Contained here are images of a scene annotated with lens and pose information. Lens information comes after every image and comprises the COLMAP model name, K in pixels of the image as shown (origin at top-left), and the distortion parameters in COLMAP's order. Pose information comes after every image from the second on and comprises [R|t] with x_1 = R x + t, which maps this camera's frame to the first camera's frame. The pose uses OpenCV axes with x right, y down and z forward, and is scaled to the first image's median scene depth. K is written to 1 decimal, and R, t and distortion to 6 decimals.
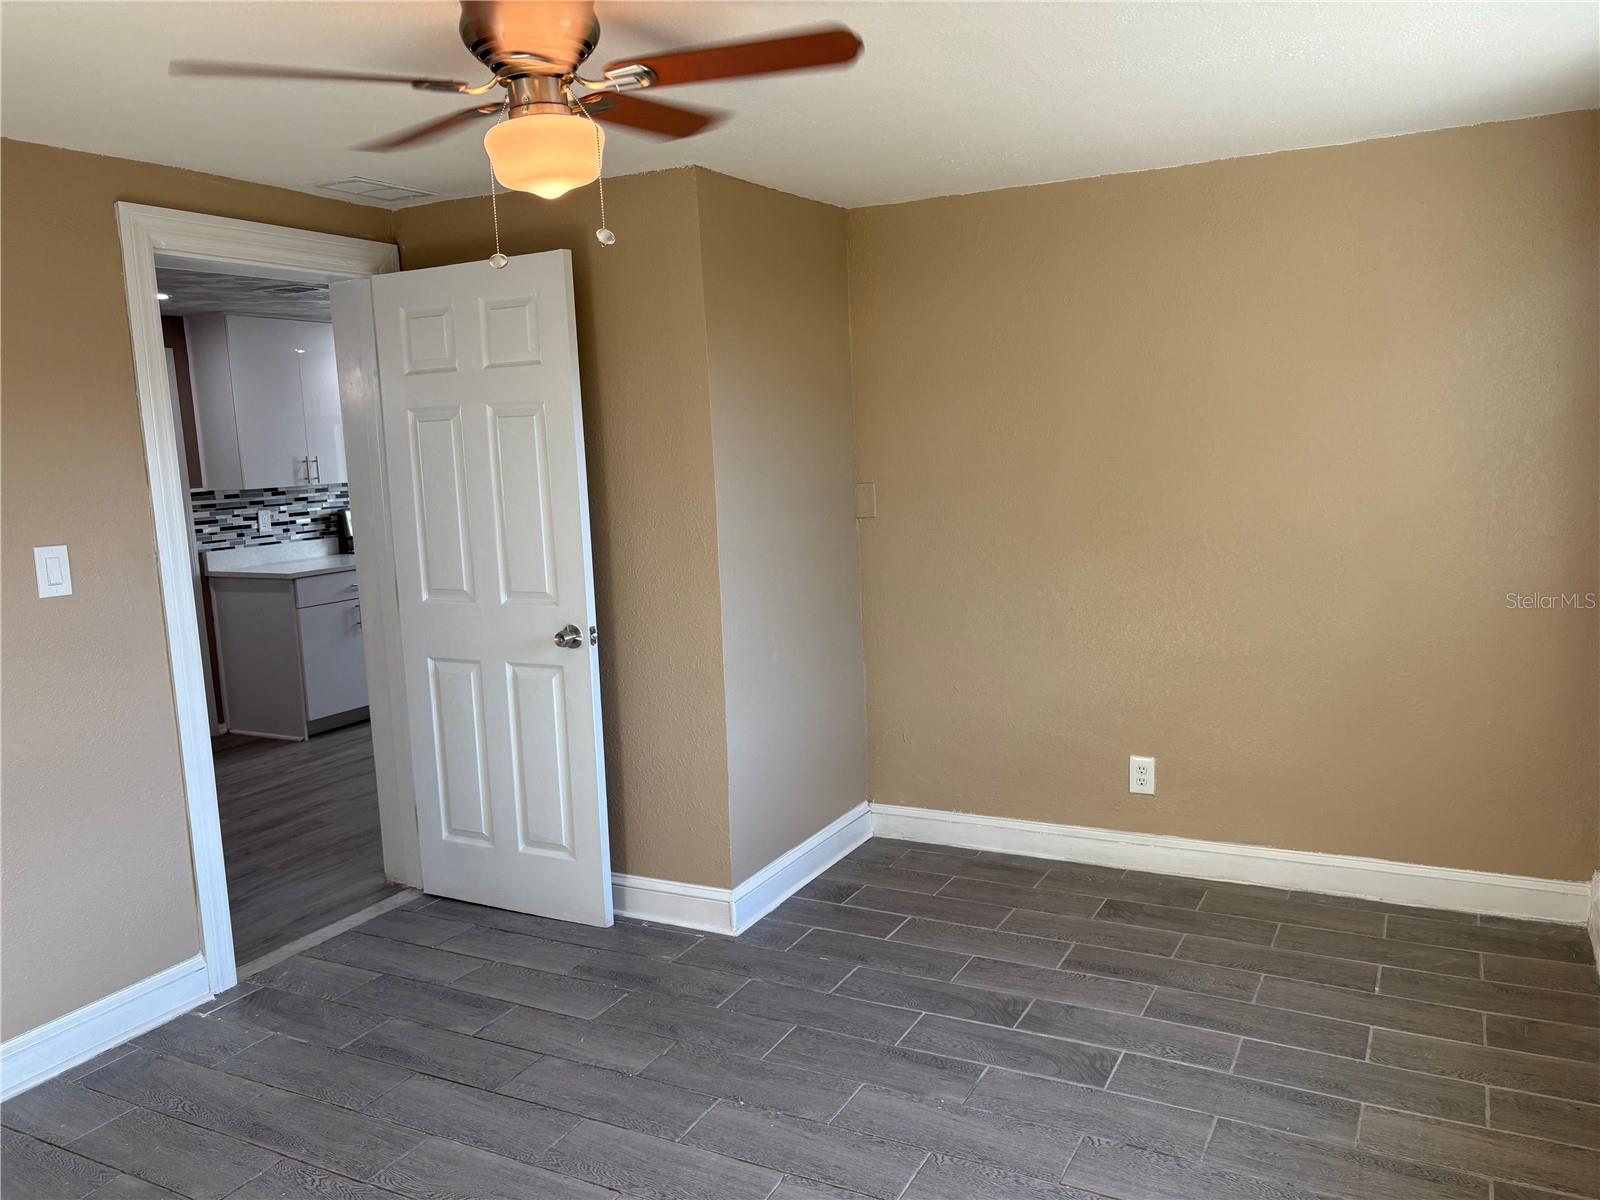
lens RADIAL K [[1204.7, 0, 790.7], [0, 1204.7, 589.0], [0, 0, 1]] dist [0.044338, -0.043808]
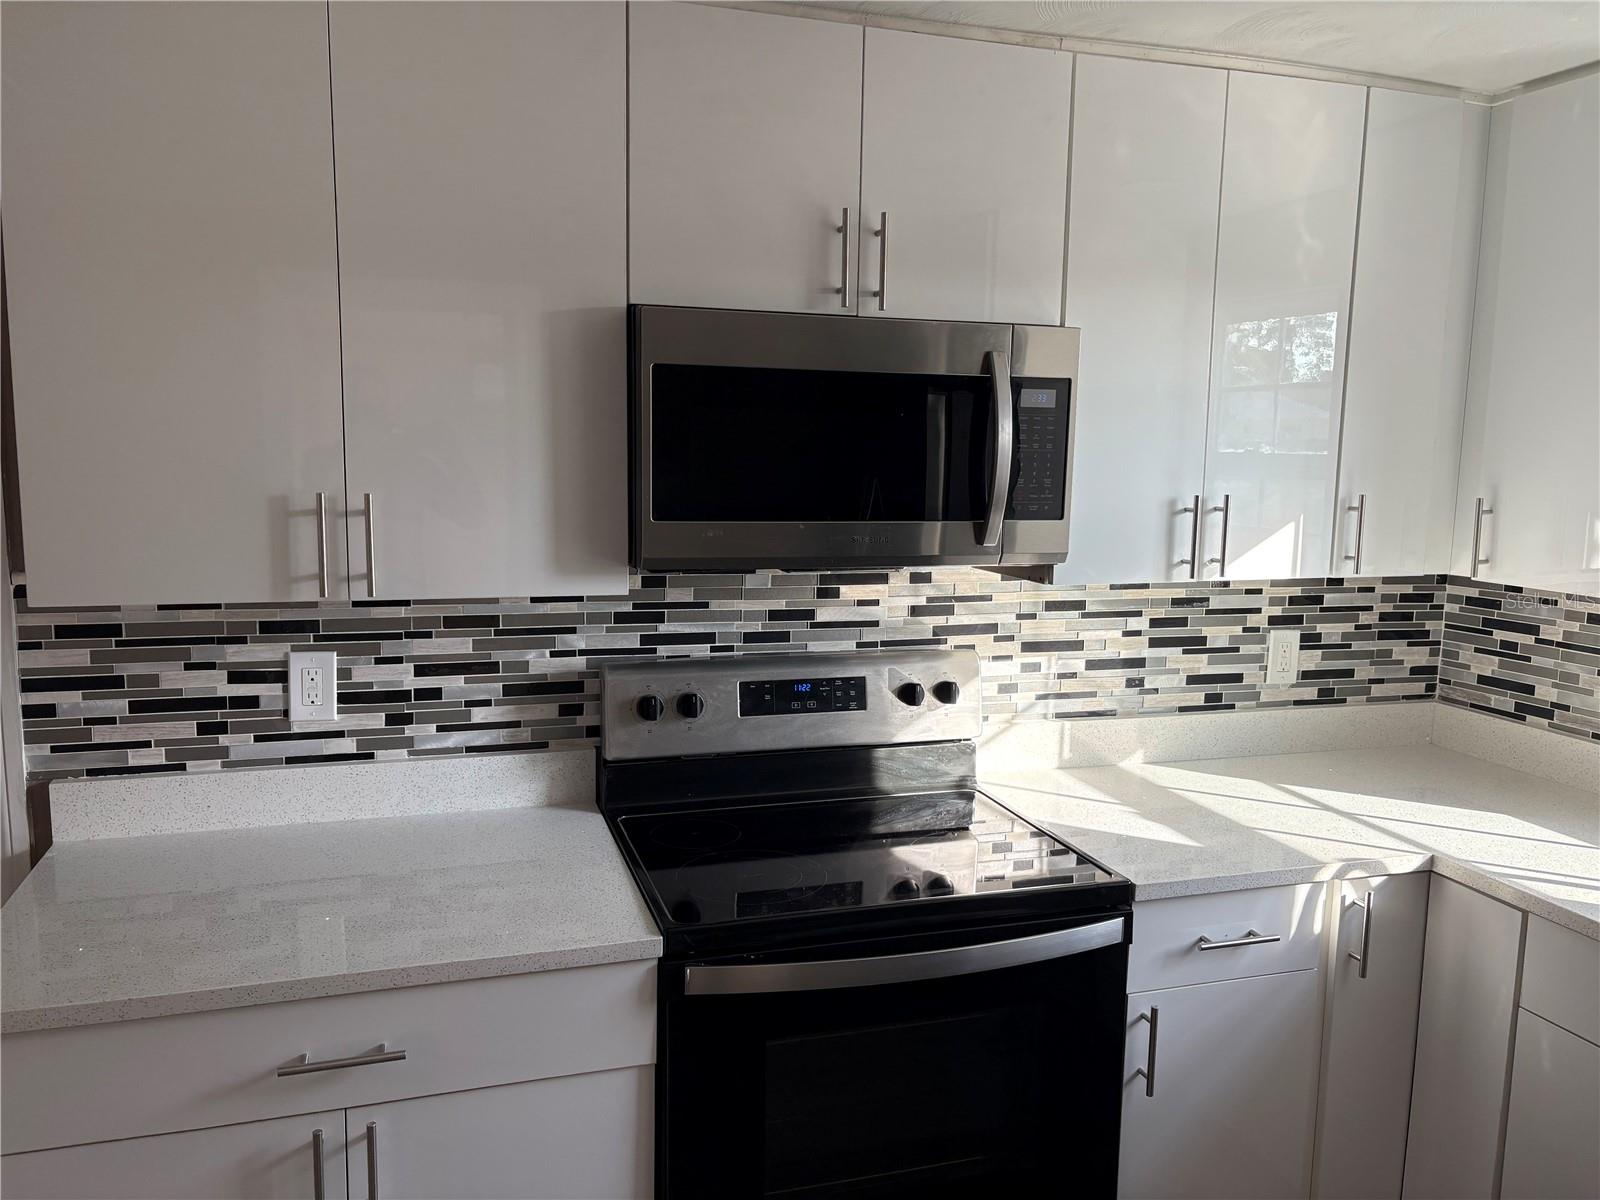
lens RADIAL K [[1204.7, 0, 806.9], [0, 1204.7, 599.3], [0, 0, 1]] dist [0.044338, -0.043808]
pose [[0.719485, 0.146161, -0.678954, -0.140954], [-0.137249, 0.988248, 0.067301, -0.117339], [0.680811, 0.044764, 0.731090, 0.872263]]
